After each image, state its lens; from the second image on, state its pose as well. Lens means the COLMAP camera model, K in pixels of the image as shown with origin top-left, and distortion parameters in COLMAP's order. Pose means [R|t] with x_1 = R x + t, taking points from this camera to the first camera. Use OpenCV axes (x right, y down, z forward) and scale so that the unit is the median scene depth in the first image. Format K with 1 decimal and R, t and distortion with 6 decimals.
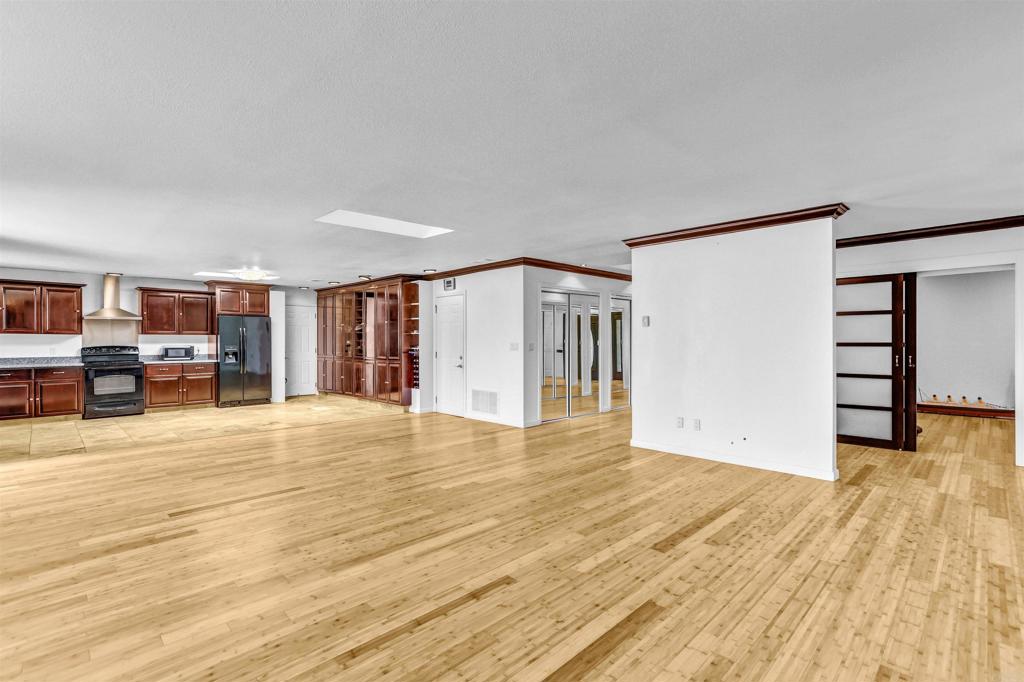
lens RADIAL K [[472.4, 0, 526.1], [0, 472.4, 344.2], [0, 0, 1]] dist [-0.023030, 0.010789]
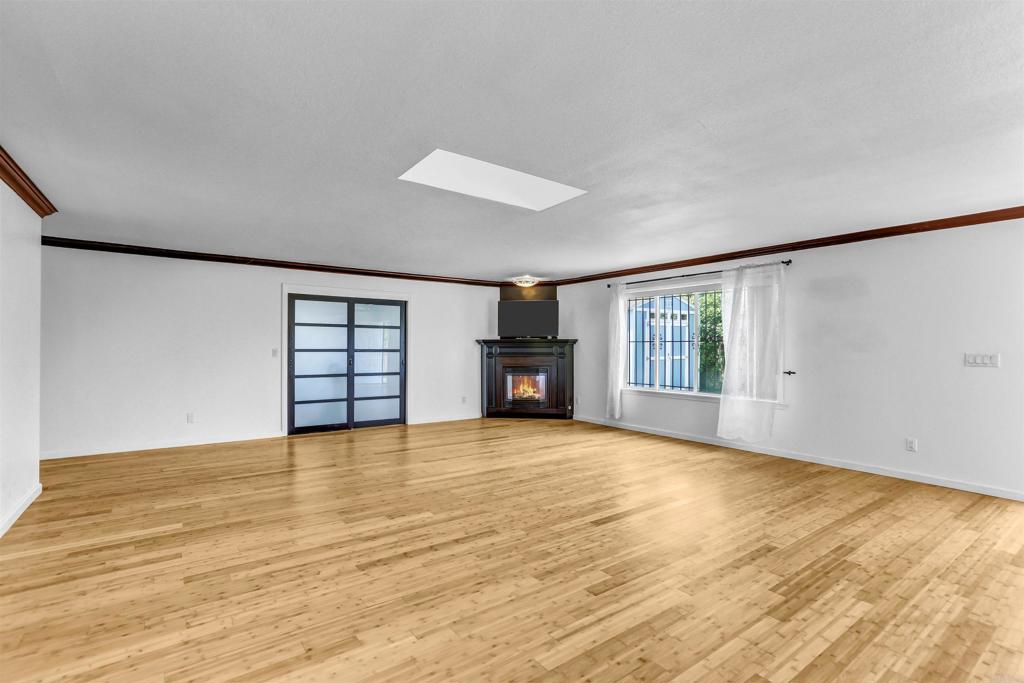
lens RADIAL K [[479.2, 0, 503.6], [0, 479.2, 349.5], [0, 0, 1]] dist [-0.024532, 0.010384]
pose [[-0.981025, -0.001376, 0.193876, -0.484016], [0.000281, 0.999964, 0.008521, -0.007389], [-0.193881, 0.008414, -0.980989, 1.857189]]
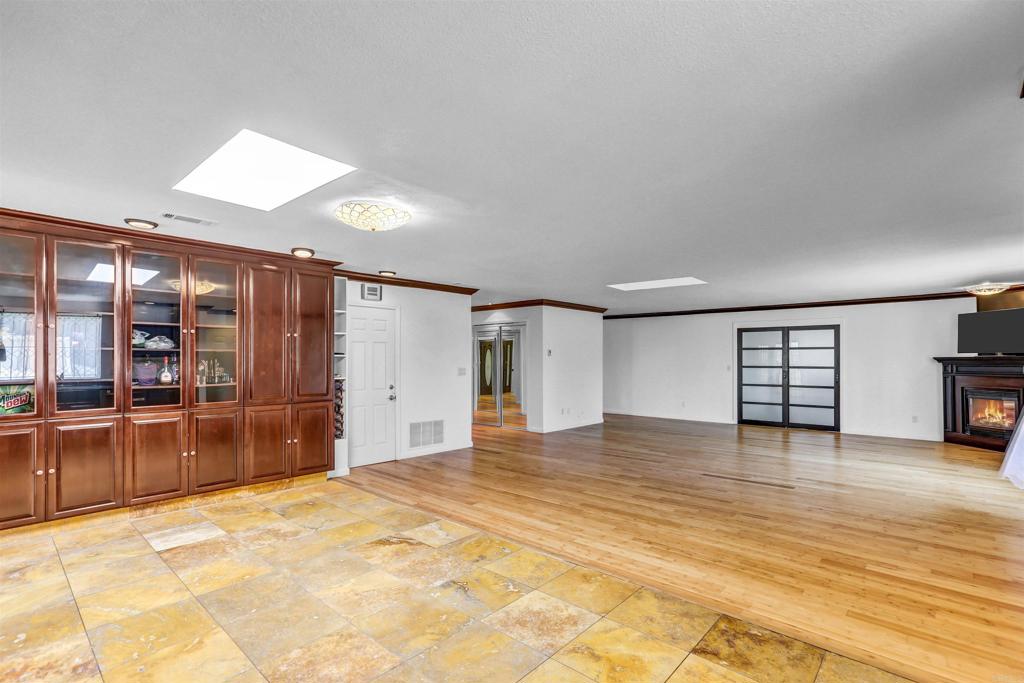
lens RADIAL K [[479.2, 0, 505.2], [0, 479.2, 362.4], [0, 0, 1]] dist [-0.024532, 0.010384]
pose [[0.003349, -0.001790, 0.999993, -1.869172], [0.008013, 0.999966, 0.001763, -0.026568], [-0.999962, 0.008007, 0.003363, 1.573883]]
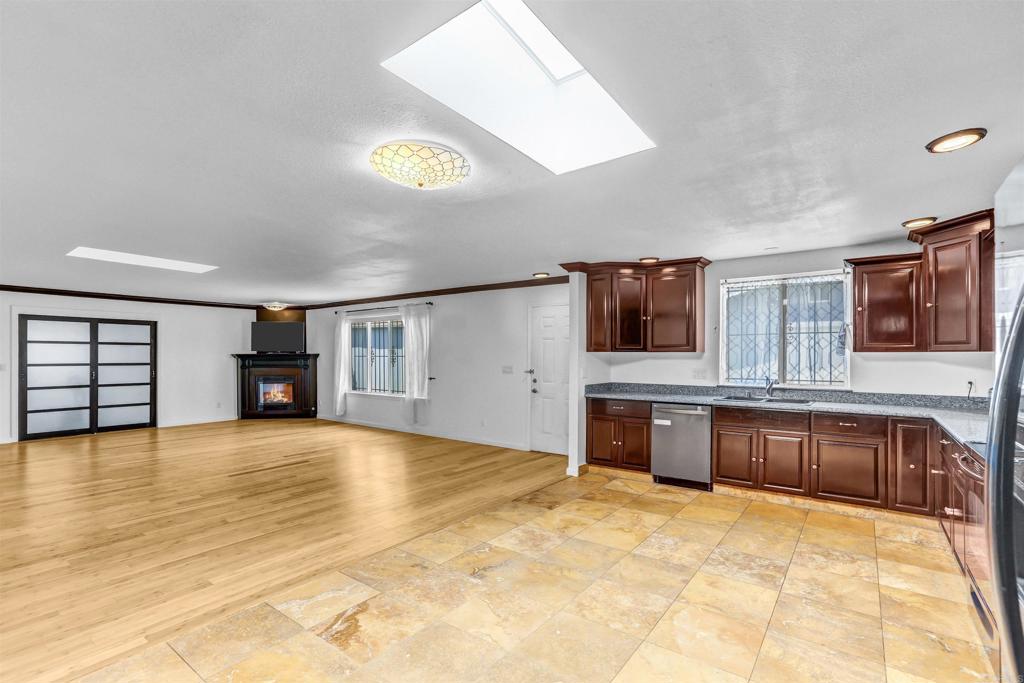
lens RADIAL K [[479.2, 0, 520.1], [0, 479.2, 355.3], [0, 0, 1]] dist [-0.024532, 0.010384]
pose [[-0.993042, 0.000550, -0.117761, -1.124038], [0.000007, 0.999989, 0.004611, -0.035881], [0.117762, 0.004579, -0.993031, 2.409255]]
